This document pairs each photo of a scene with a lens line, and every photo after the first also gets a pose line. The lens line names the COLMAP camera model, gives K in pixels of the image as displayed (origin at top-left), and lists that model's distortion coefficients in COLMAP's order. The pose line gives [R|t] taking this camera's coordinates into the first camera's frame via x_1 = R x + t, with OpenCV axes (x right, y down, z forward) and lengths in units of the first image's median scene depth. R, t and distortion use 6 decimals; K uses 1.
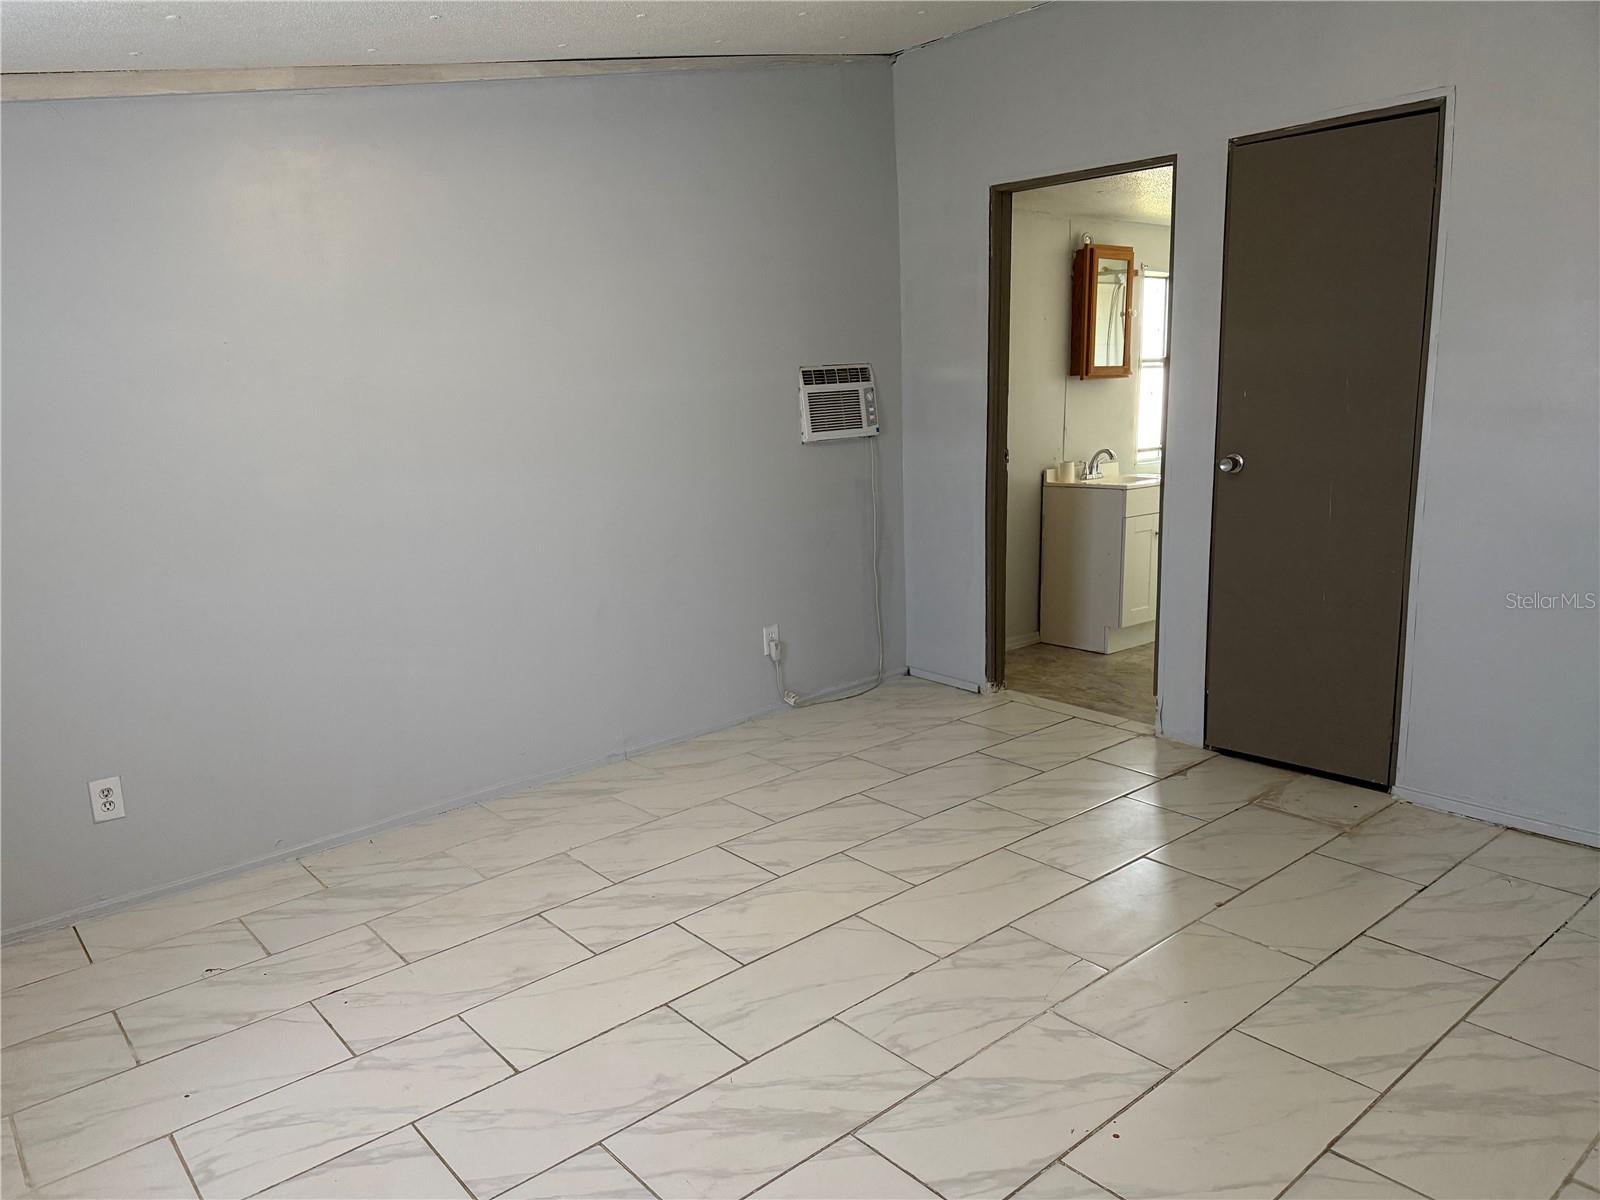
lens RADIAL K [[1129.5, 0, 794.5], [0, 1129.5, 597.0], [0, 0, 1]] dist [0.100711, -0.114133]
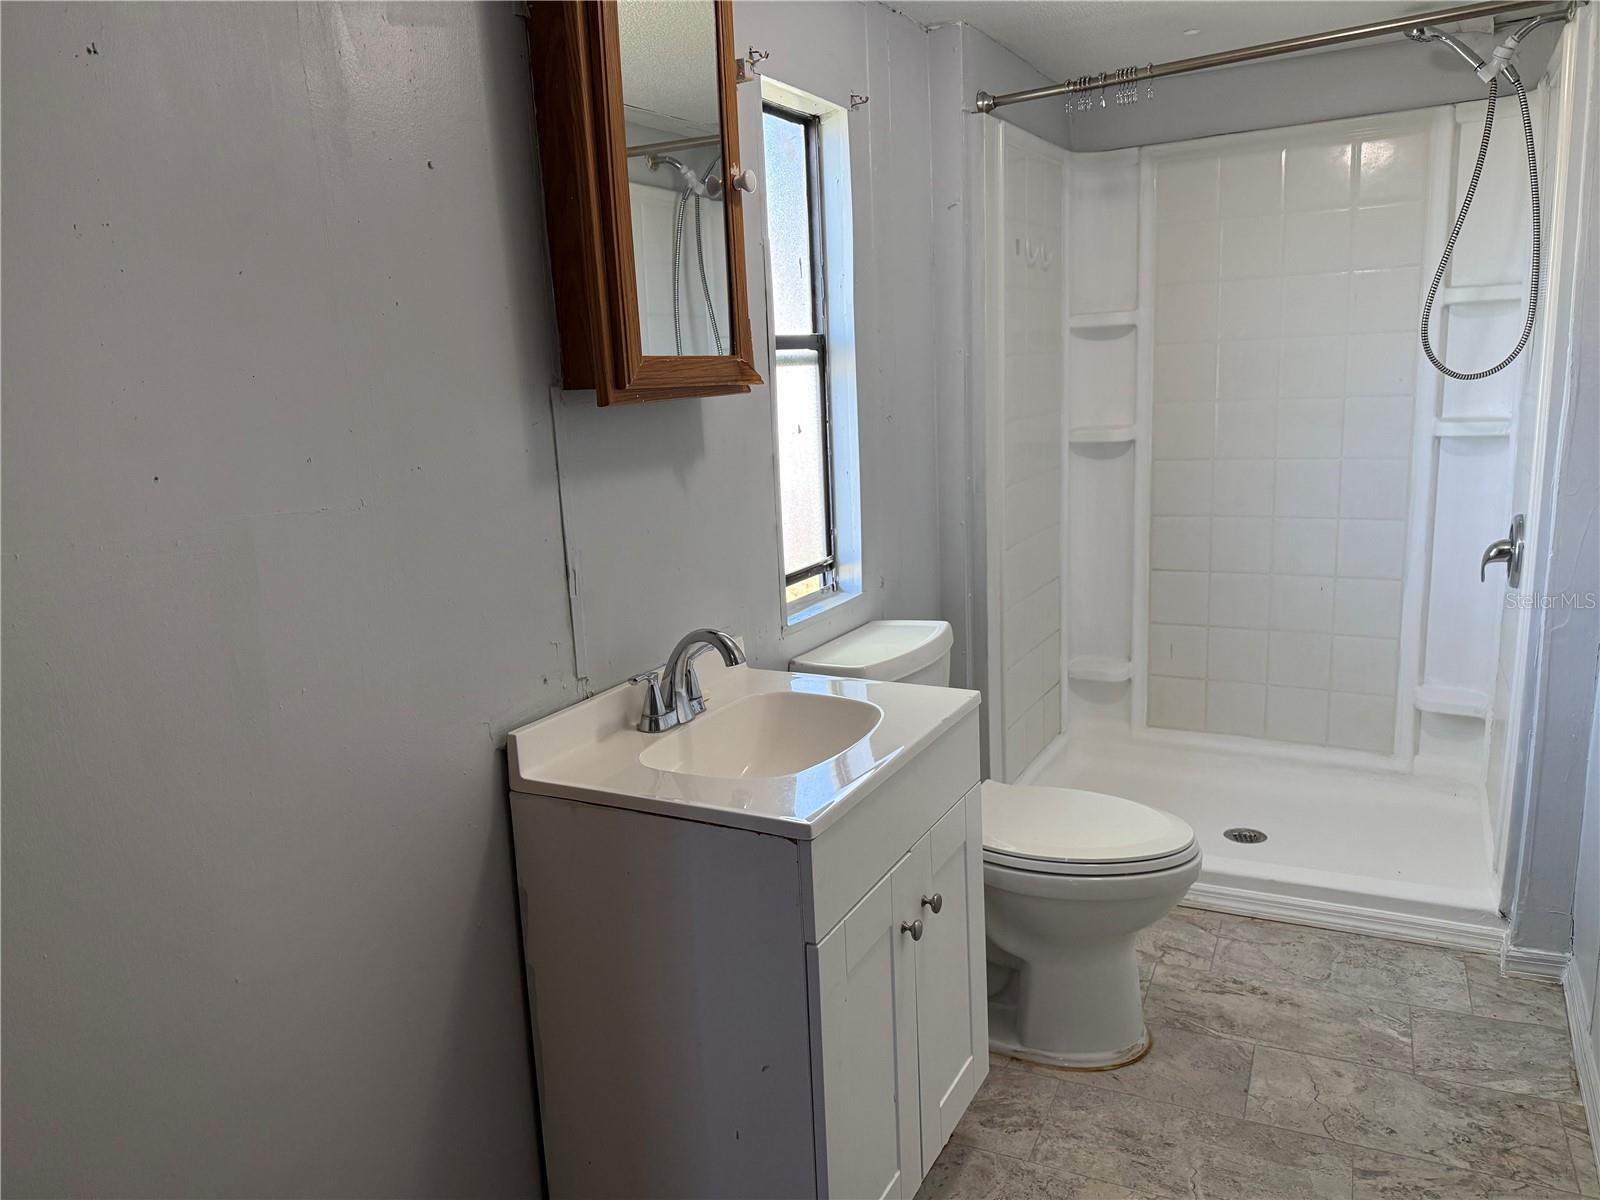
lens RADIAL K [[1129.5, 0, 794.5], [0, 1129.5, 597.0], [0, 0, 1]] dist [0.100711, -0.114133]
pose [[0.933123, -0.097127, 0.346189, 0.190027], [0.100197, 0.994926, 0.009065, -0.138152], [-0.345313, 0.026228, 0.938121, 0.705485]]
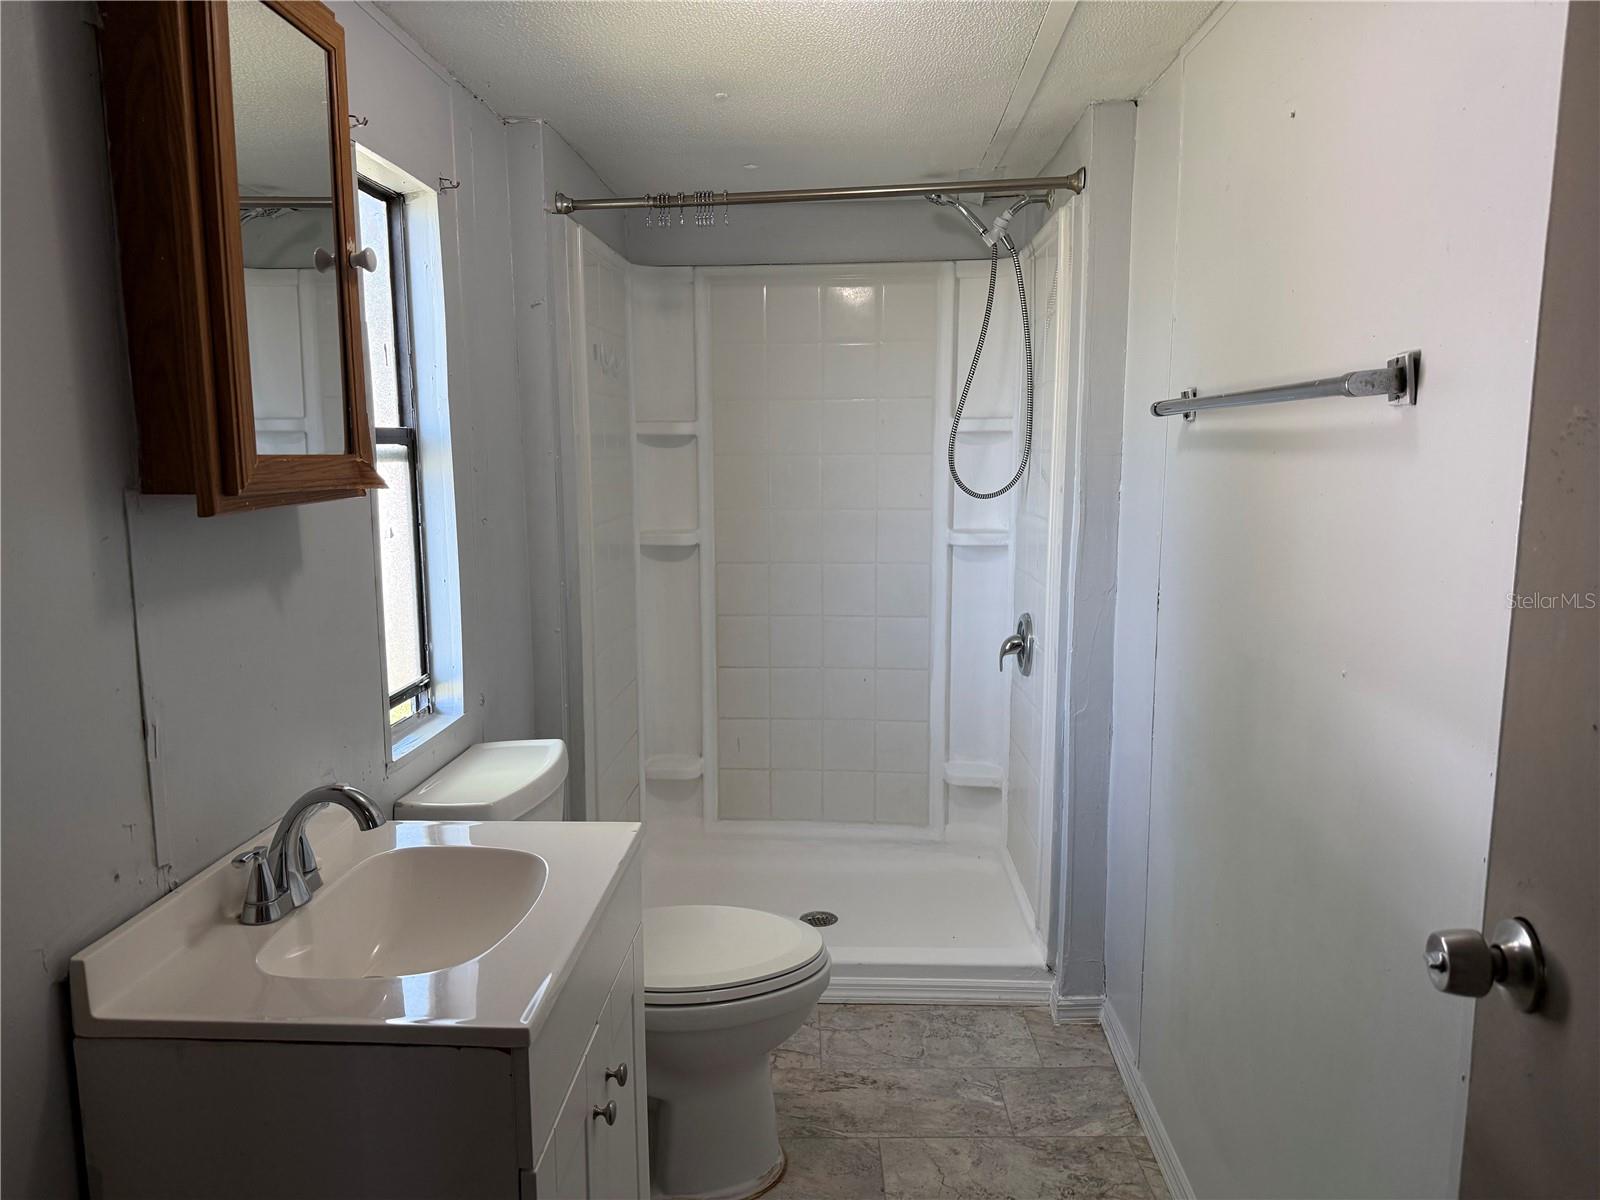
lens RADIAL K [[1094.9, 0, 743.1], [0, 1094.9, 600.1], [0, 0, 1]] dist [0.125407, -0.226221]
pose [[0.697562, -0.087687, 0.711138, 0.165987], [0.130326, 0.991455, -0.005587, -0.156249], [-0.704572, 0.096578, 0.703030, 0.760223]]
